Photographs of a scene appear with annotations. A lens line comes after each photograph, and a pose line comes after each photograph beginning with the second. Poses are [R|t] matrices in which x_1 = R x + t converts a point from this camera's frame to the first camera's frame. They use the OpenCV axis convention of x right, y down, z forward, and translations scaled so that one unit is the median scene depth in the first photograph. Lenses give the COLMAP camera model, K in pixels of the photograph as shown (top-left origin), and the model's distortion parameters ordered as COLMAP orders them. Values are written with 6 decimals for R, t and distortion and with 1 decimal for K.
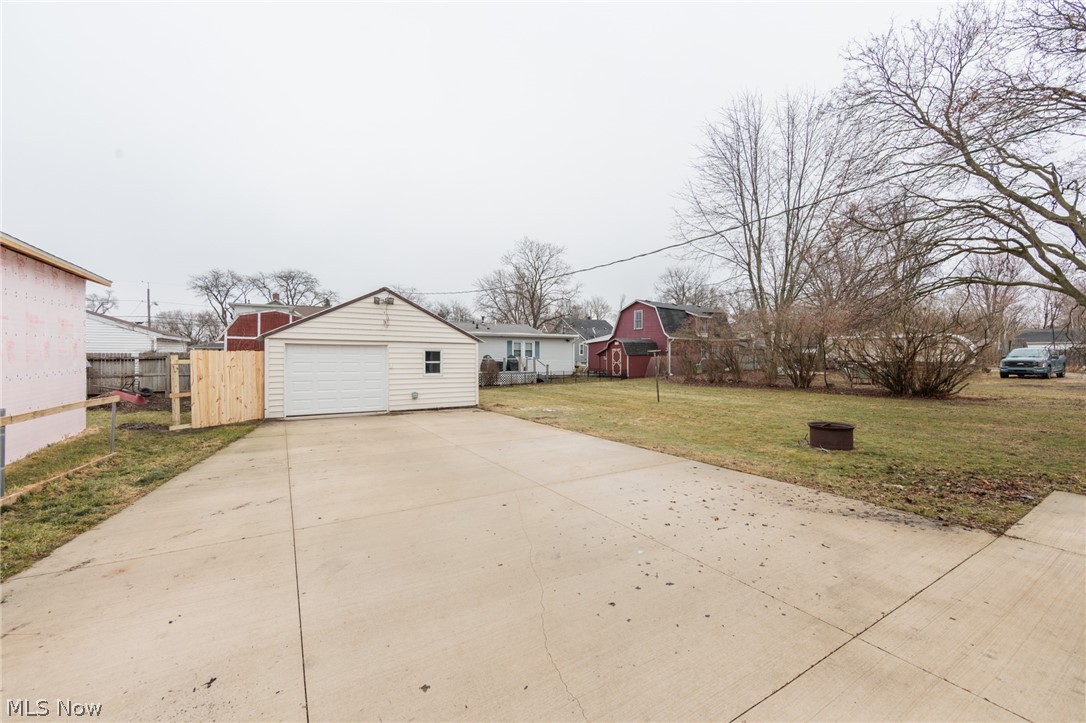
lens RADIAL K [[427.8, 0, 543.6], [0, 427.8, 353.6], [0, 0, 1]] dist [-0.000418, -0.000064]
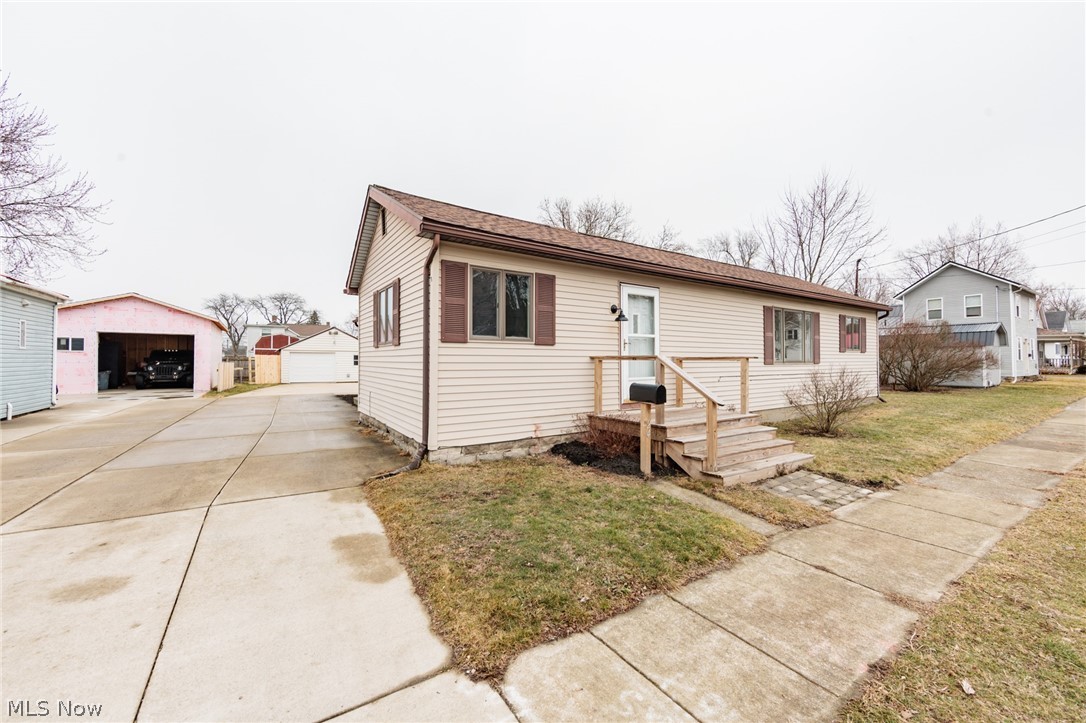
lens RADIAL K [[427.8, 0, 543.1], [0, 427.8, 368.5], [0, 0, 1]] dist [-0.000418, -0.000064]
pose [[0.999834, -0.004108, 0.017729, 0.151281], [0.003795, 0.999837, 0.017626, 0.006269], [-0.017798, -0.017556, 0.999687, -0.278850]]
